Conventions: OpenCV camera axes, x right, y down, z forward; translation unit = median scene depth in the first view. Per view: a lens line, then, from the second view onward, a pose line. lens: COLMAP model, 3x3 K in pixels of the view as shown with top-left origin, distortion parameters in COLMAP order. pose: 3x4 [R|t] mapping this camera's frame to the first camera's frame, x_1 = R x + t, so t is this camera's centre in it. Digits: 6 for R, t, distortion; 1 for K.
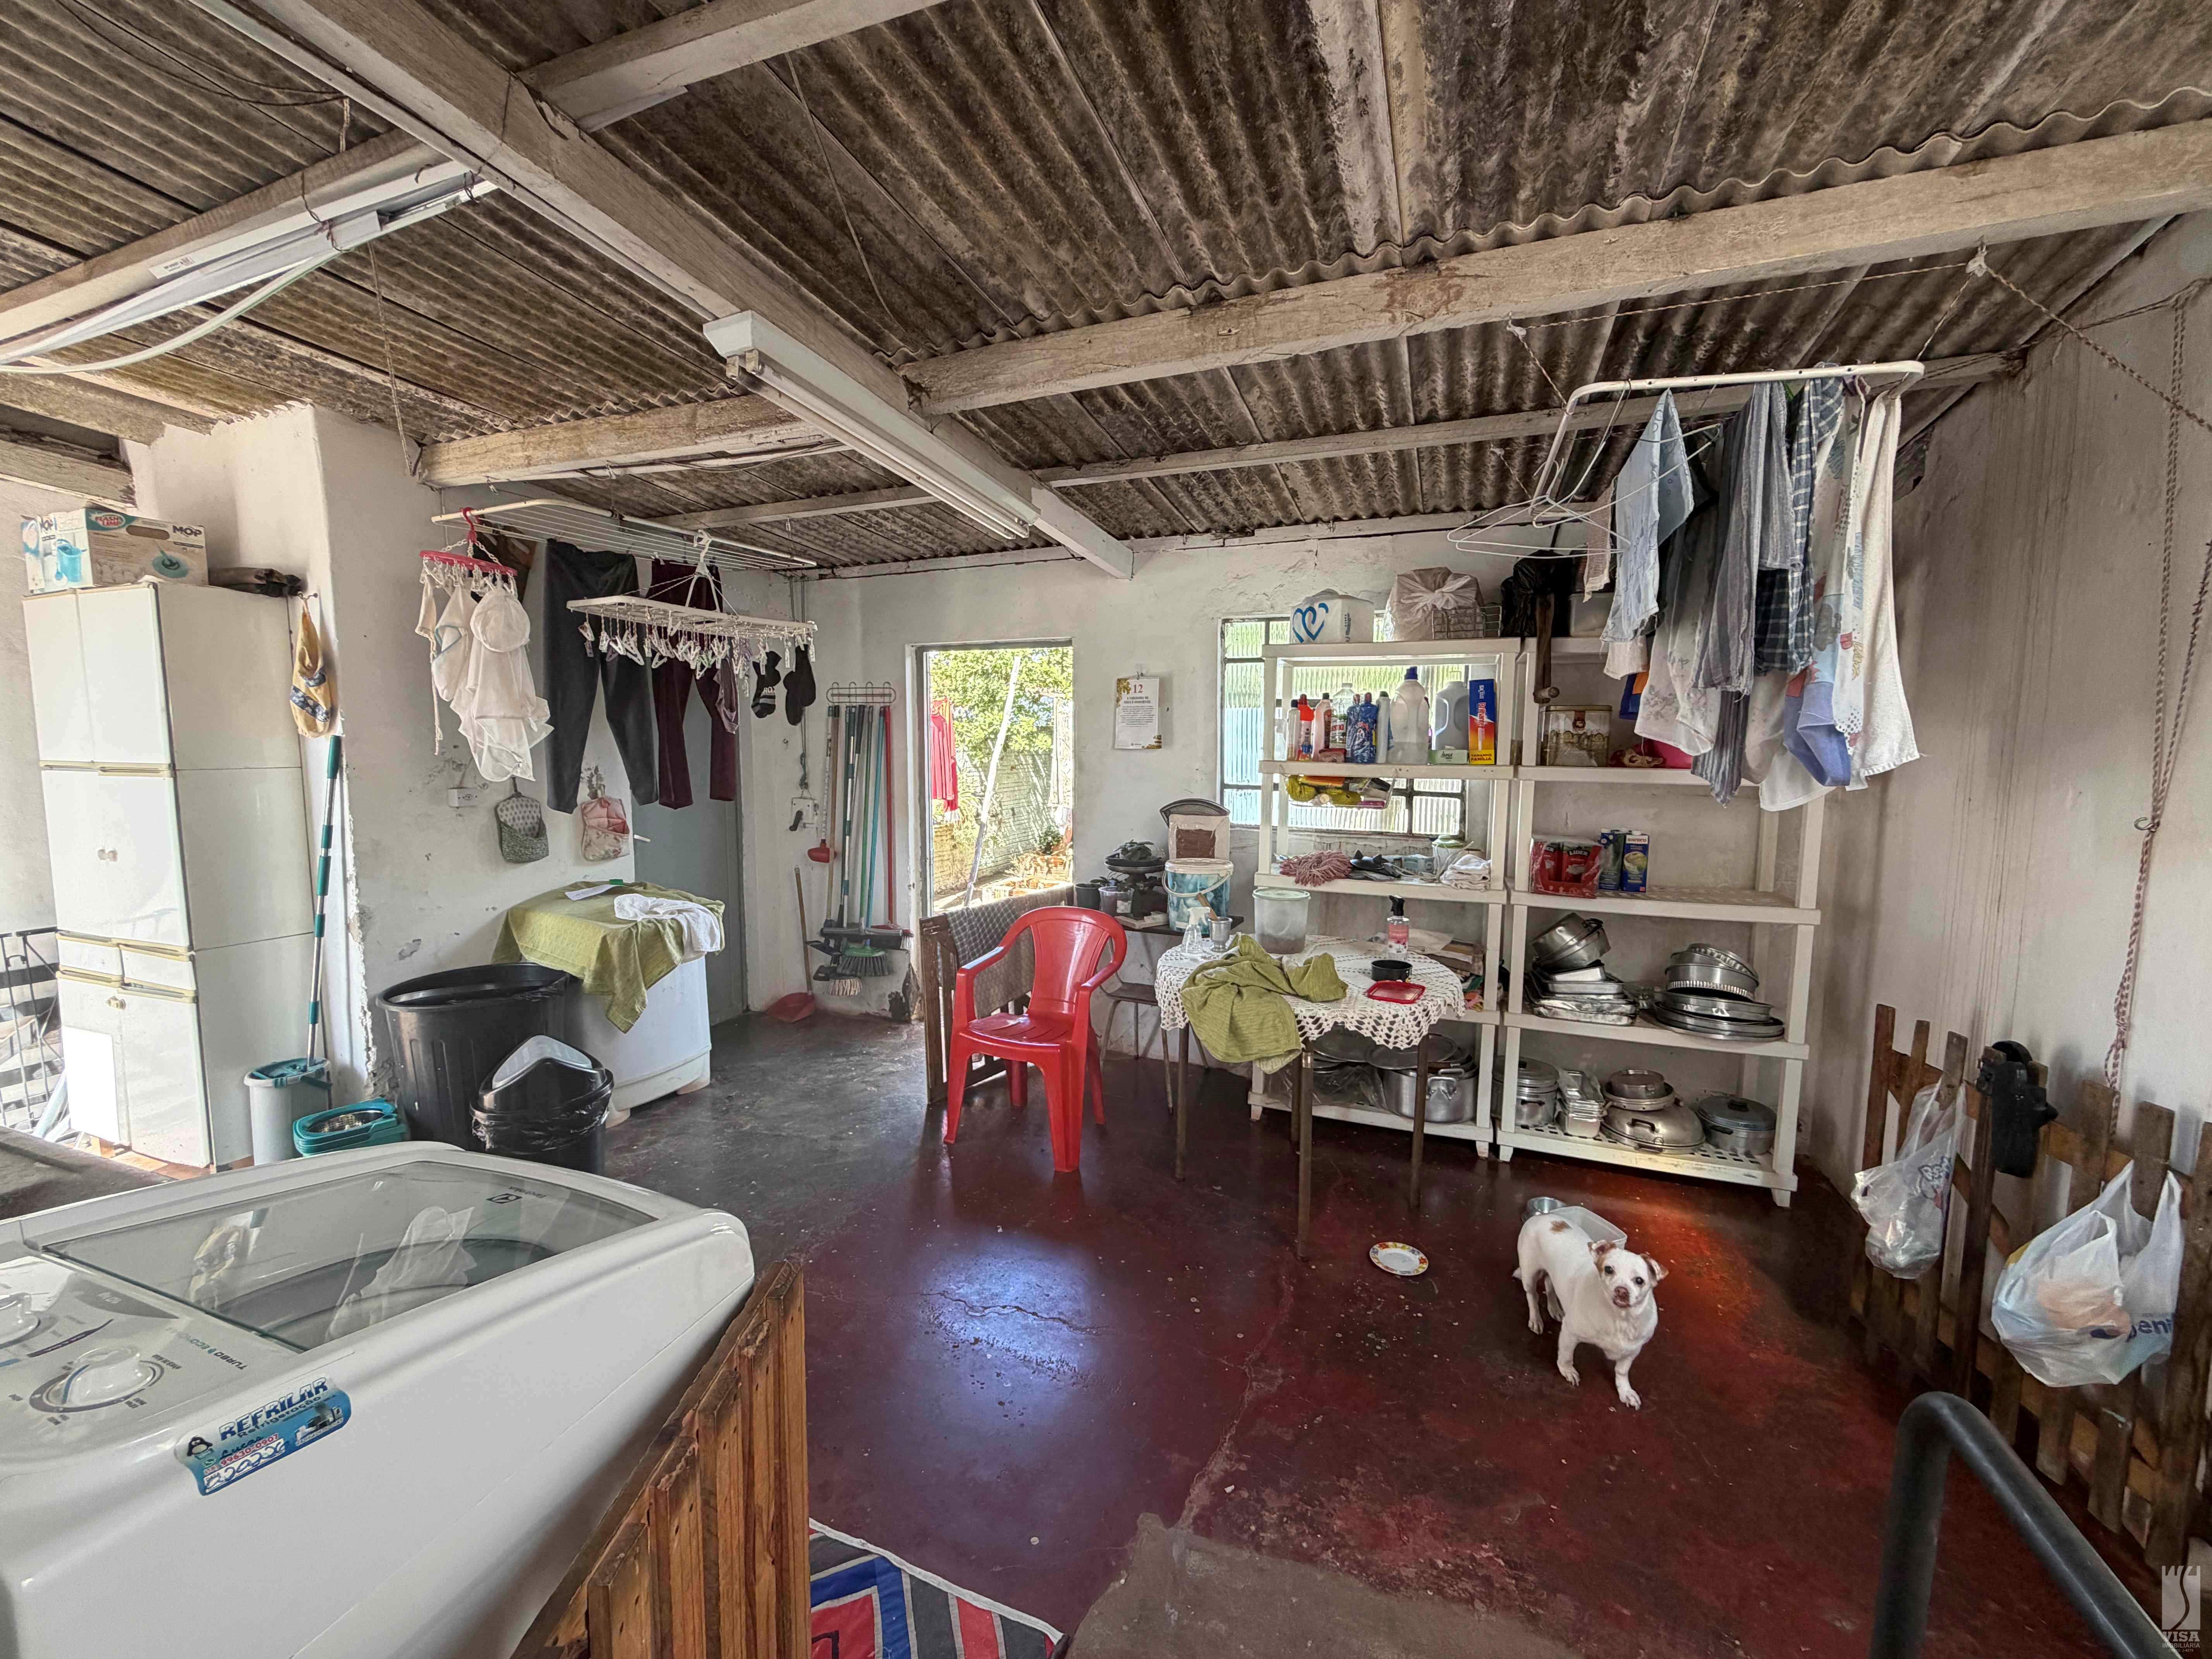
lens RADIAL K [[879.6, 0, 1104.4], [0, 879.6, 826.1], [0, 0, 1]] dist [0.000158, 0.000067]
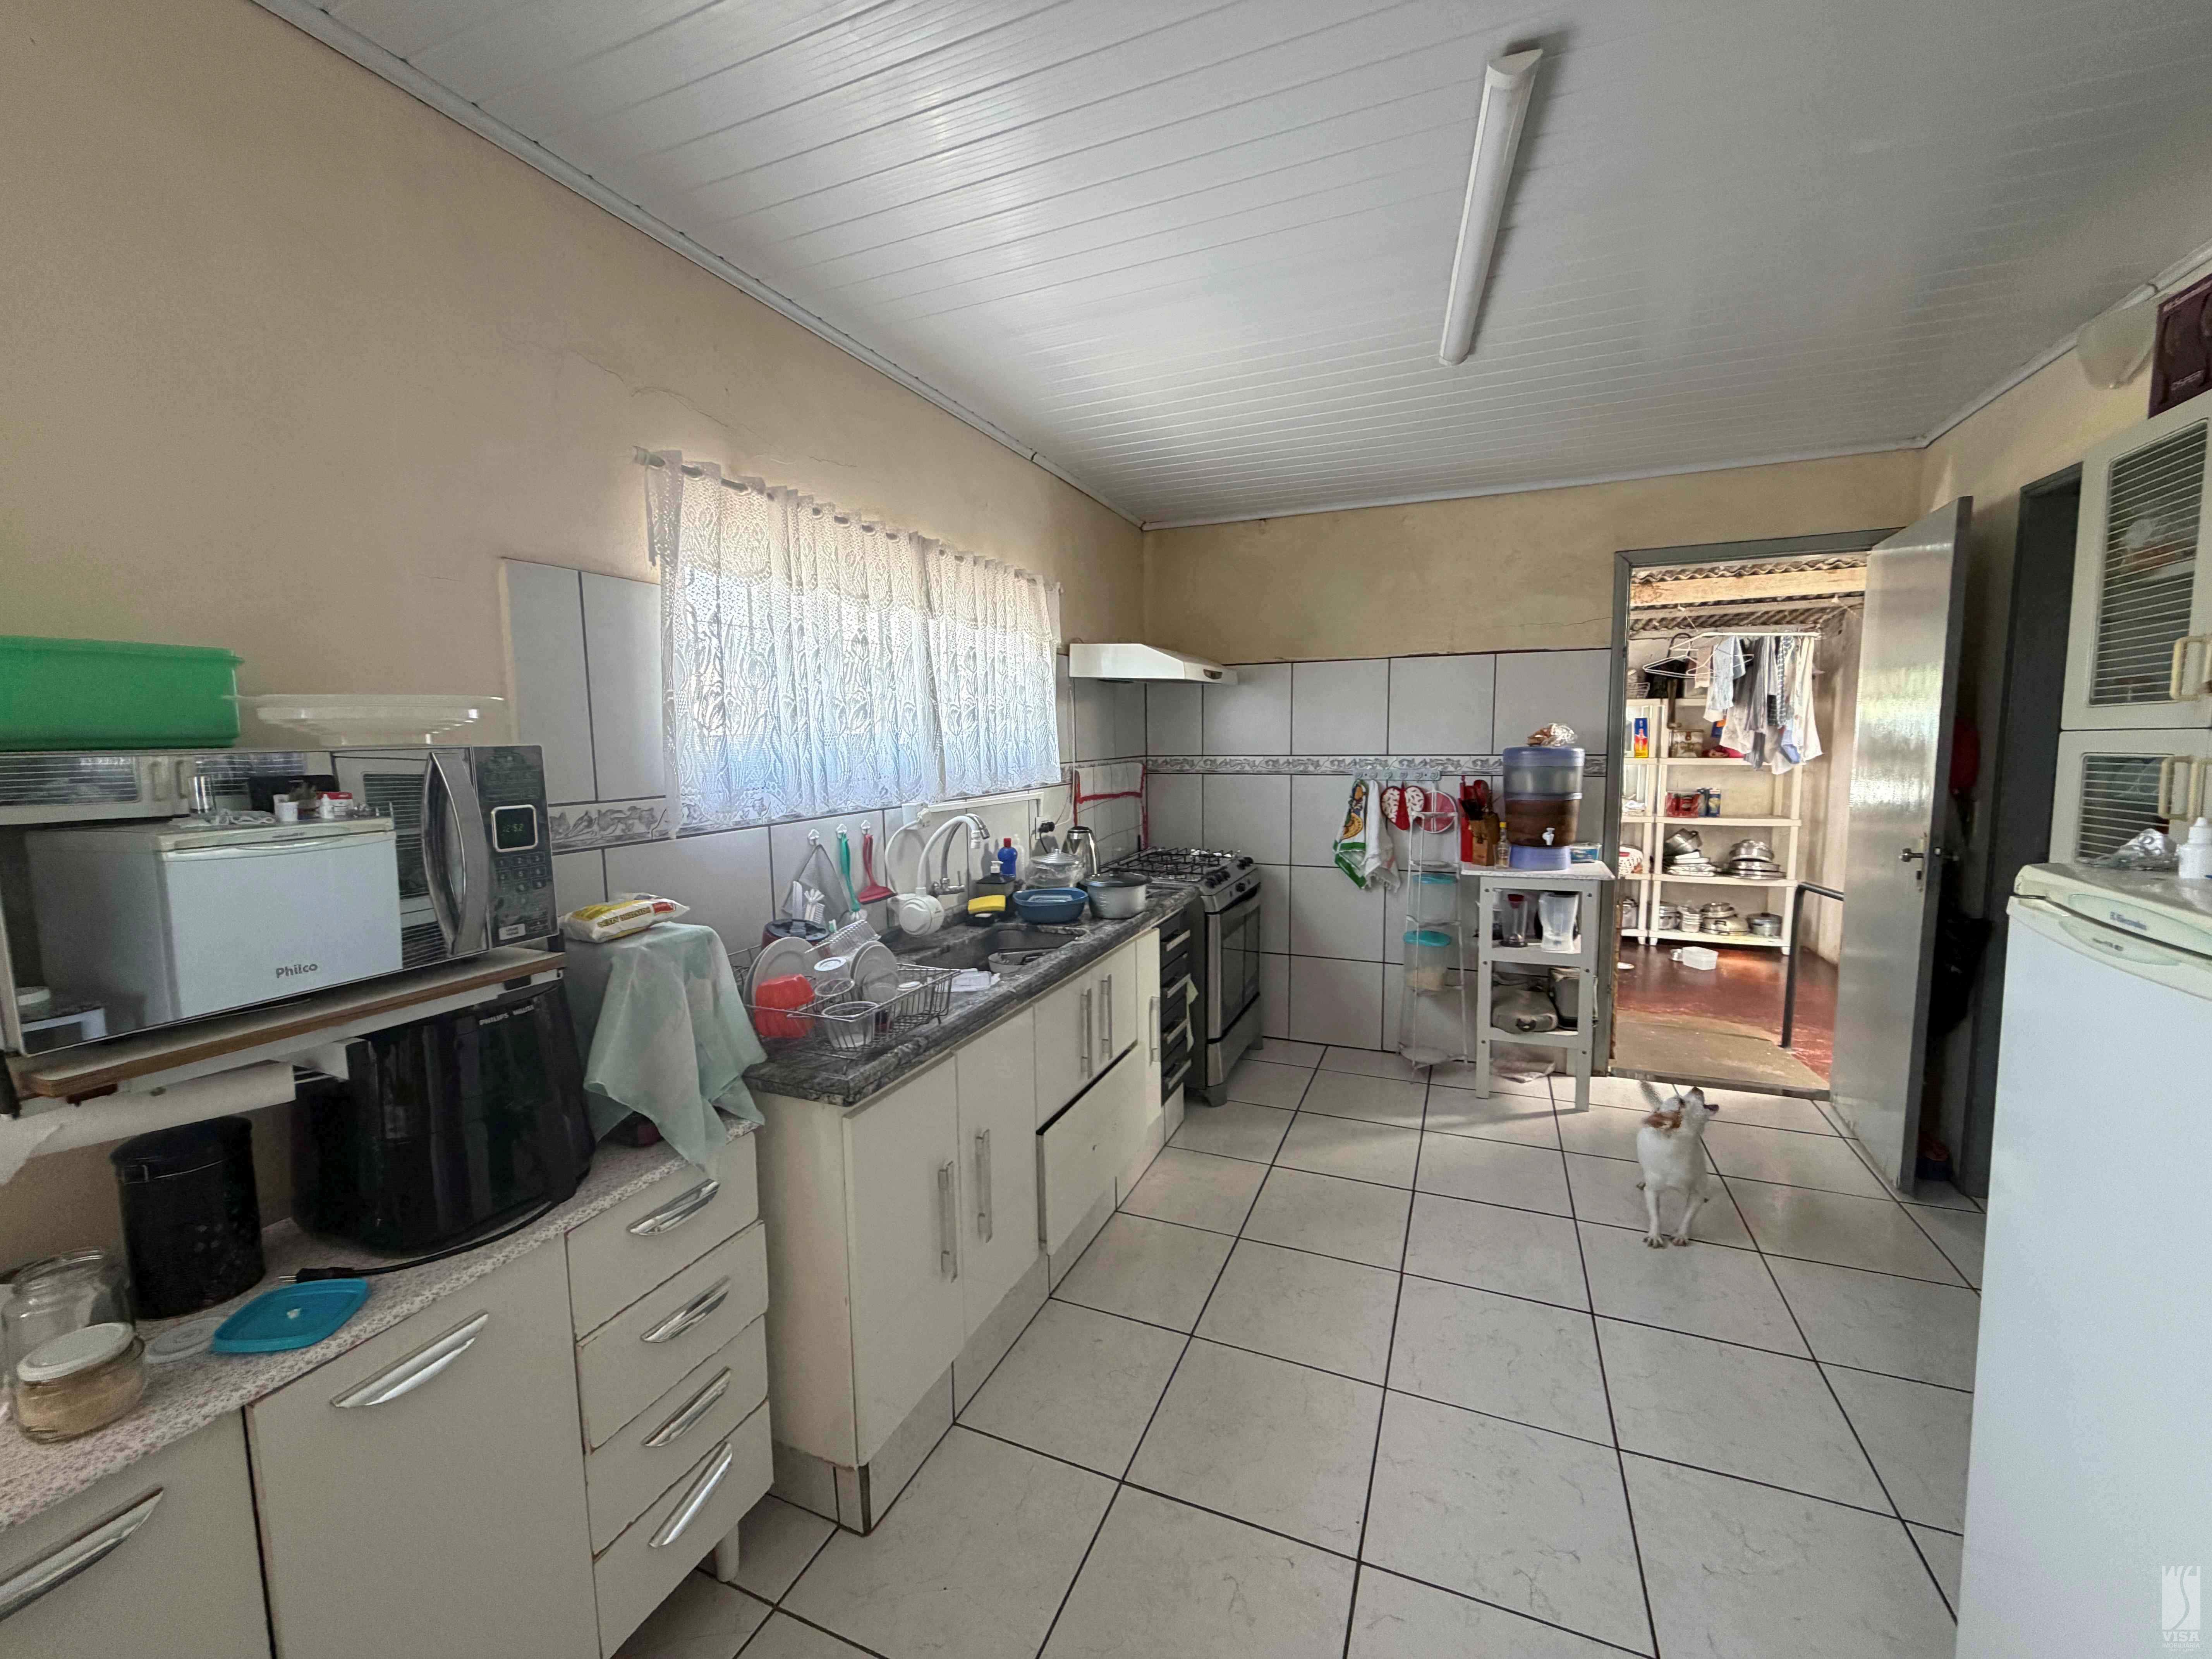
lens RADIAL K [[879.6, 0, 1104.4], [0, 879.6, 826.1], [0, 0, 1]] dist [0.000158, 0.000067]
pose [[0.999506, -0.018154, -0.025654, -0.843394], [0.018367, 0.999798, 0.008103, 0.056625], [0.025502, -0.008570, 0.999638, -1.201123]]
